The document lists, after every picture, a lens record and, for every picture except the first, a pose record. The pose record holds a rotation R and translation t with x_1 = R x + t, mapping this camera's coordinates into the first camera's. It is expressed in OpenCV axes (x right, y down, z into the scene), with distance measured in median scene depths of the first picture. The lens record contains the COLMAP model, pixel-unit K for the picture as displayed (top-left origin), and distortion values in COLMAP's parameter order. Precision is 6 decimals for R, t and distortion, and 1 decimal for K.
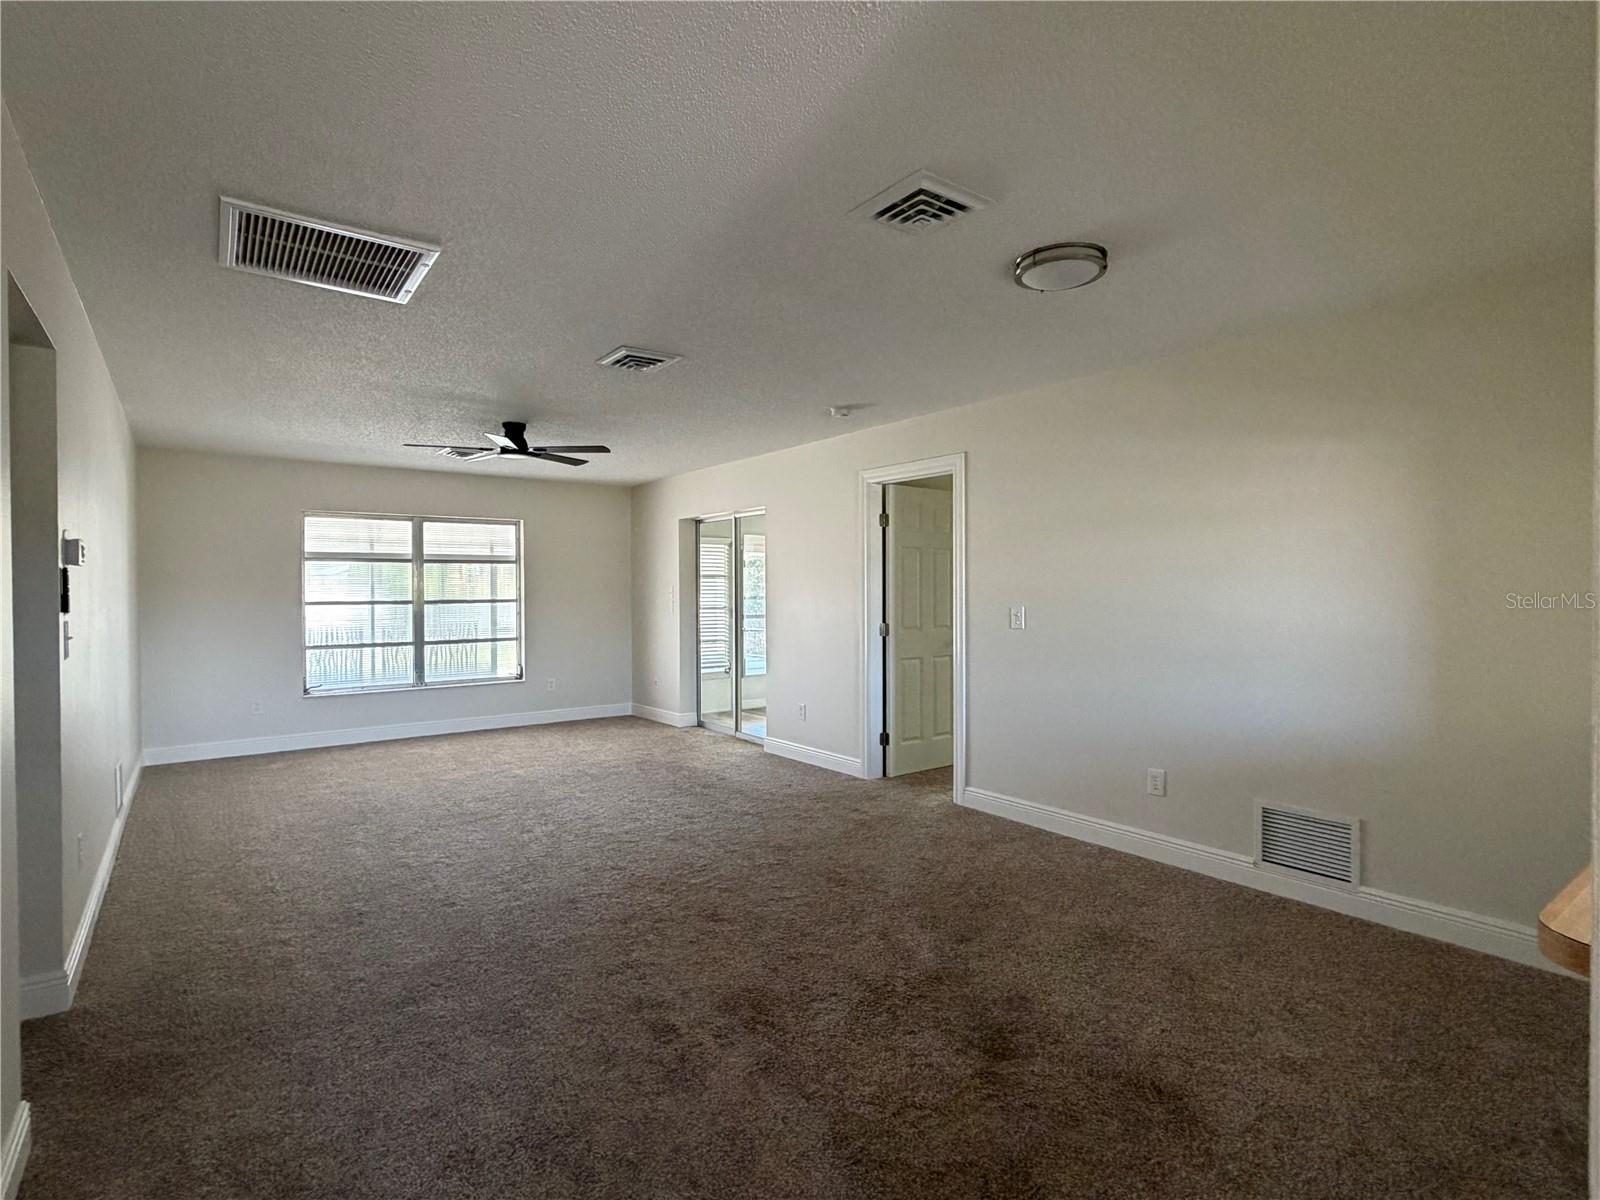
lens RADIAL K [[801.5, 0, 800.0], [0, 801.5, 600.0], [0, 0, 1]] dist [-0.000069, -0.000457]
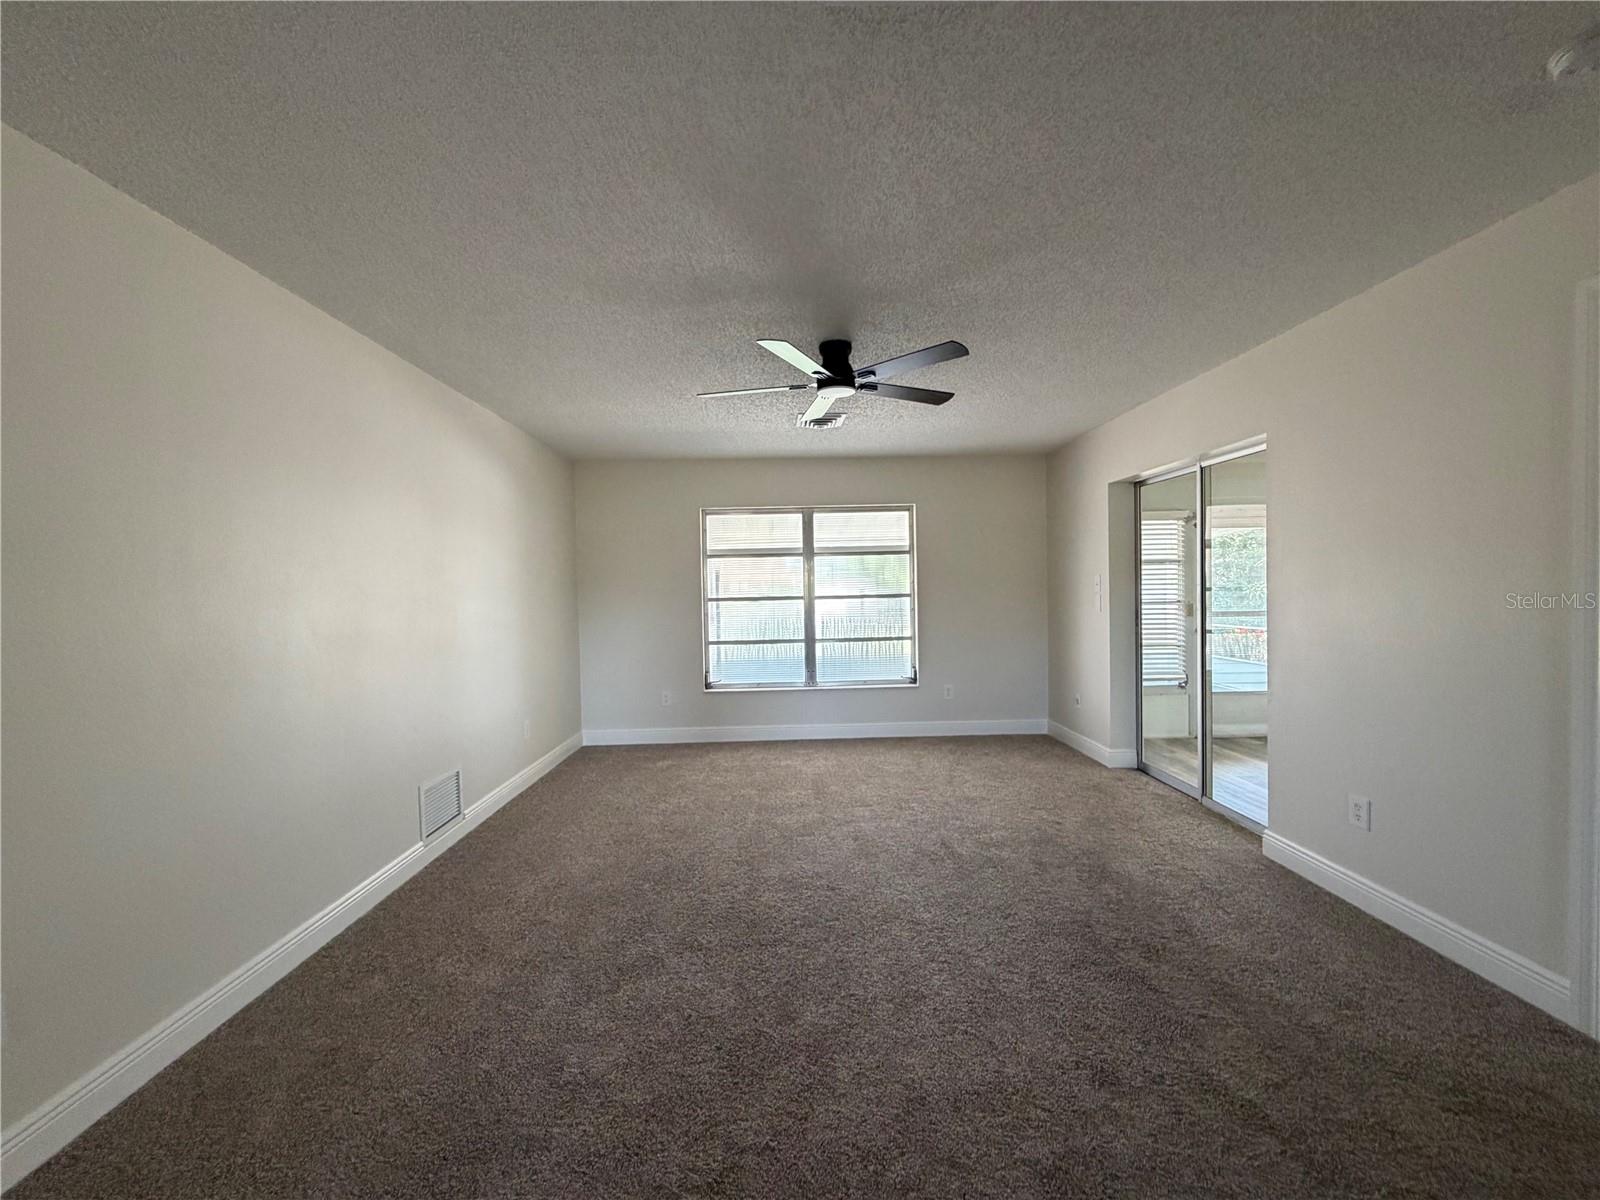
lens RADIAL K [[637.7, 0, 797.3], [0, 637.7, 599.6], [0, 0, 1]] dist [0.000049, 0.000328]
pose [[0.812352, 0.003100, -0.583159, -0.058478], [0.006757, 0.999869, 0.014728, -0.008401], [0.583128, -0.015904, 0.812225, 0.497162]]
